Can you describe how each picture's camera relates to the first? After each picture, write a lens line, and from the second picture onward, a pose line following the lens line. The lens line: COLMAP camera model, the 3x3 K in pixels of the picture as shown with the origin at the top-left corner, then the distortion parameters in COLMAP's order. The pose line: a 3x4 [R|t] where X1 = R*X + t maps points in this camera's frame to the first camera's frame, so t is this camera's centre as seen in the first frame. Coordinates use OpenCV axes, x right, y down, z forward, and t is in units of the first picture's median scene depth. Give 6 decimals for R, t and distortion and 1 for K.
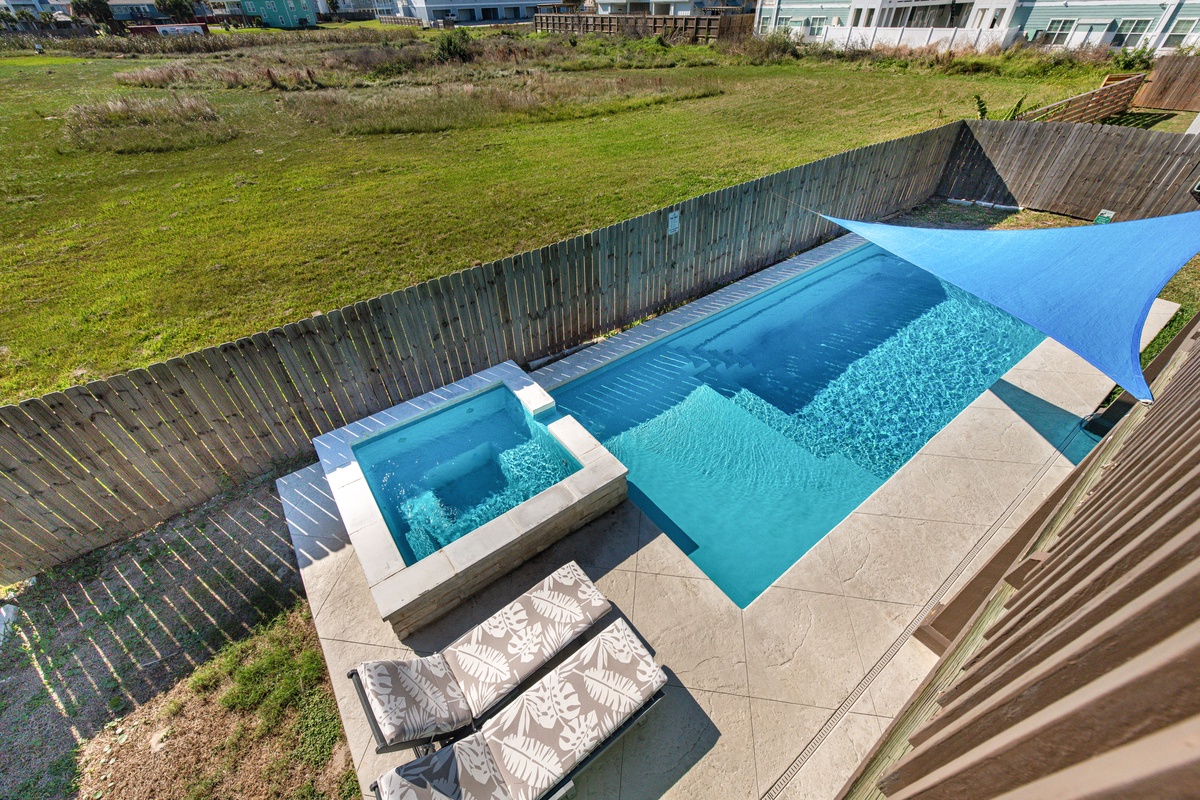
lens RADIAL K [[471.9, 0, 597.7], [0, 471.9, 396.8], [0, 0, 1]] dist [0.006601, -0.000204]
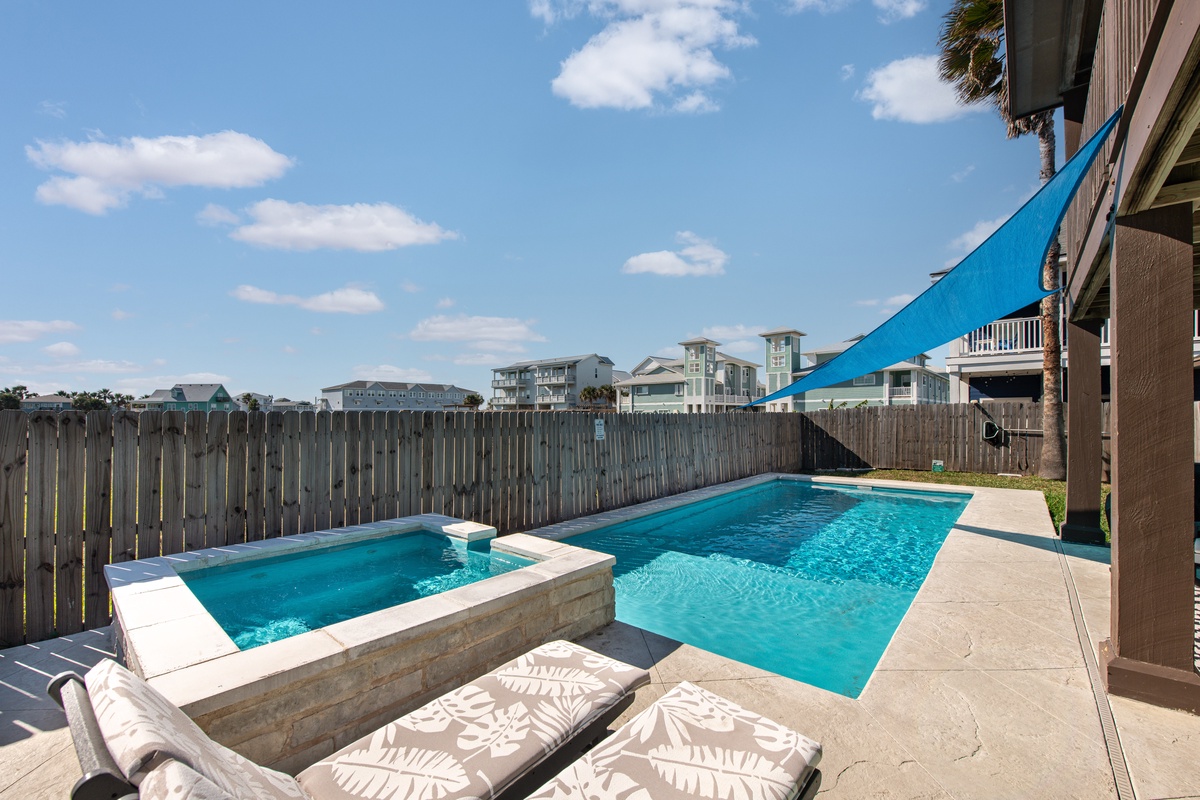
lens RADIAL K [[482.9, 0, 587.3], [0, 482.9, 413.5], [0, 0, 1]] dist [0.000296, -0.000193]
pose [[0.979625, 0.018484, 0.199985, -0.076349], [0.116284, 0.759669, -0.639829, 0.275043], [-0.163749, 0.650047, 0.742041, 0.199865]]
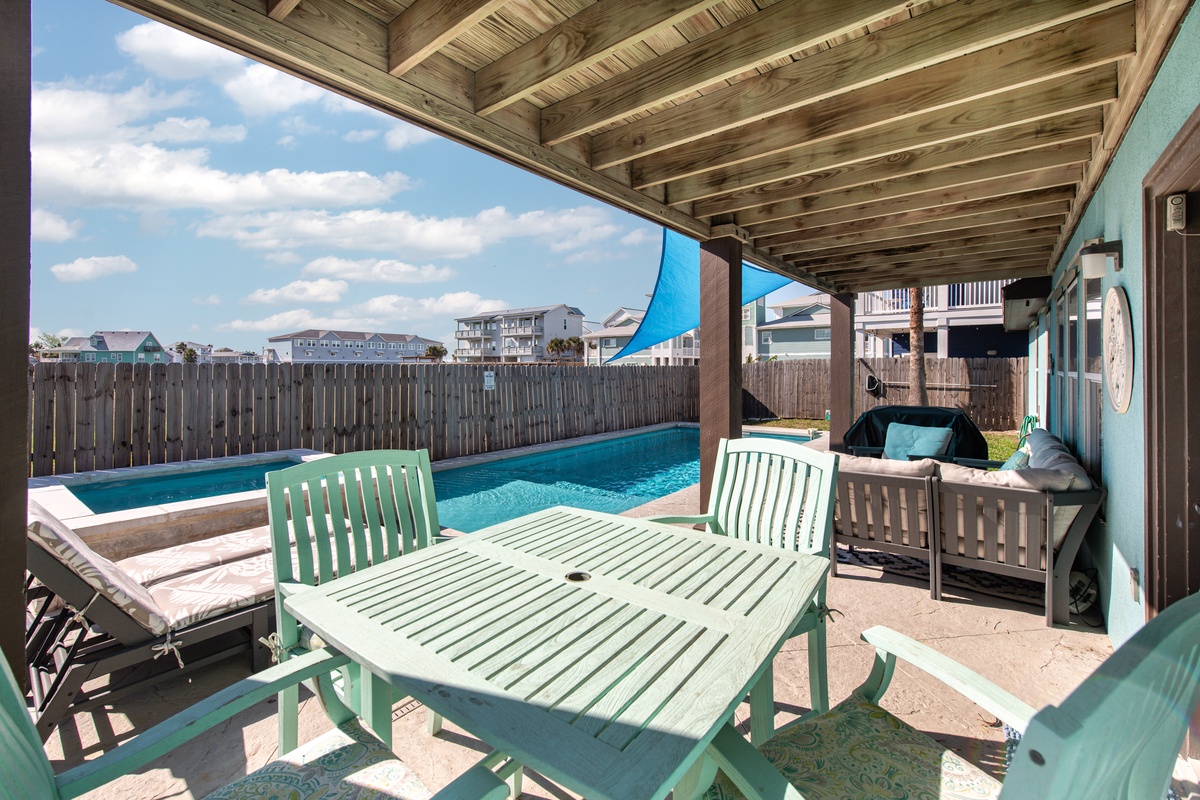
lens RADIAL K [[512.6, 0, 603.7], [0, 512.6, 369.9], [0, 0, 1]] dist [0.007096, -0.000383]
pose [[0.963109, 0.020674, 0.268315, 0.093270], [0.157723, 0.764488, -0.625046, 0.434495], [-0.218046, 0.644307, 0.733024, 0.008159]]
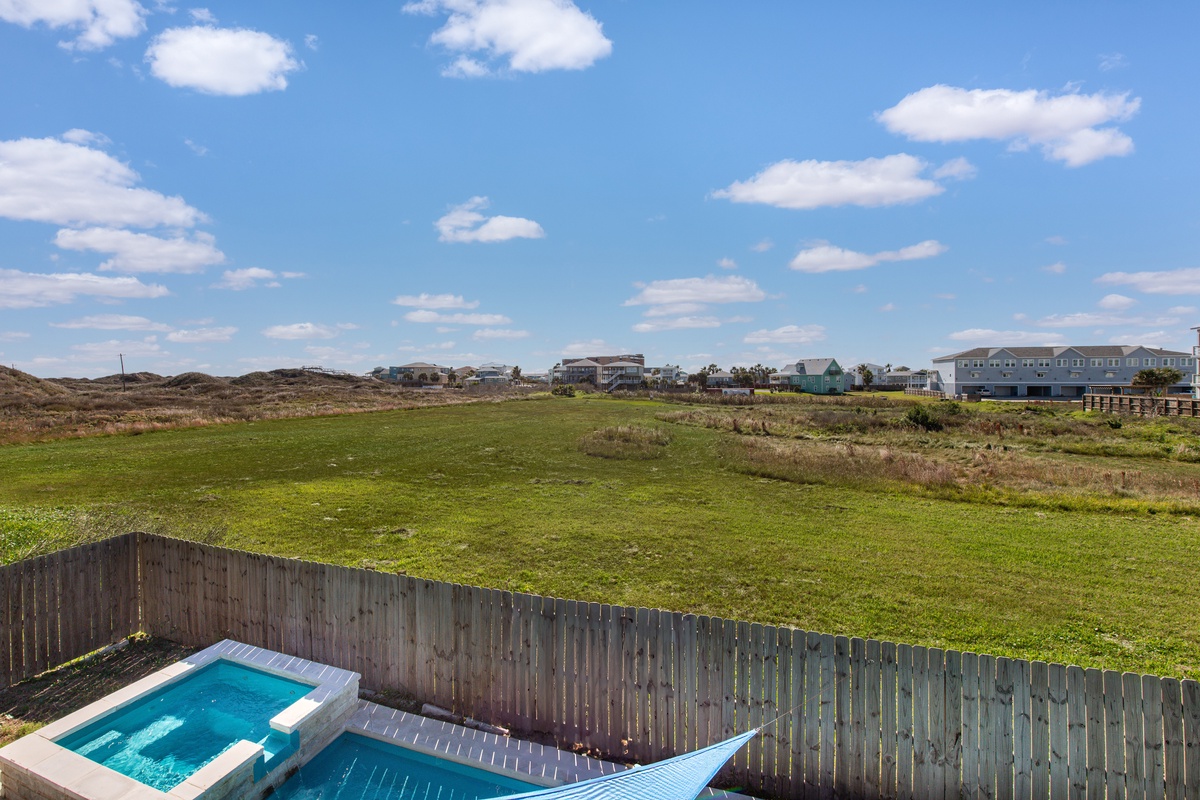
lens RADIAL K [[506.4, 0, 580.2], [0, 506.4, 393.6], [0, 0, 1]] dist [-0.017642, -0.000067]
pose [[0.566298, 0.046601, -0.822882, 0.710221], [-0.540813, 0.774418, -0.328326, -0.343480], [0.621955, 0.630955, 0.463754, 0.356519]]
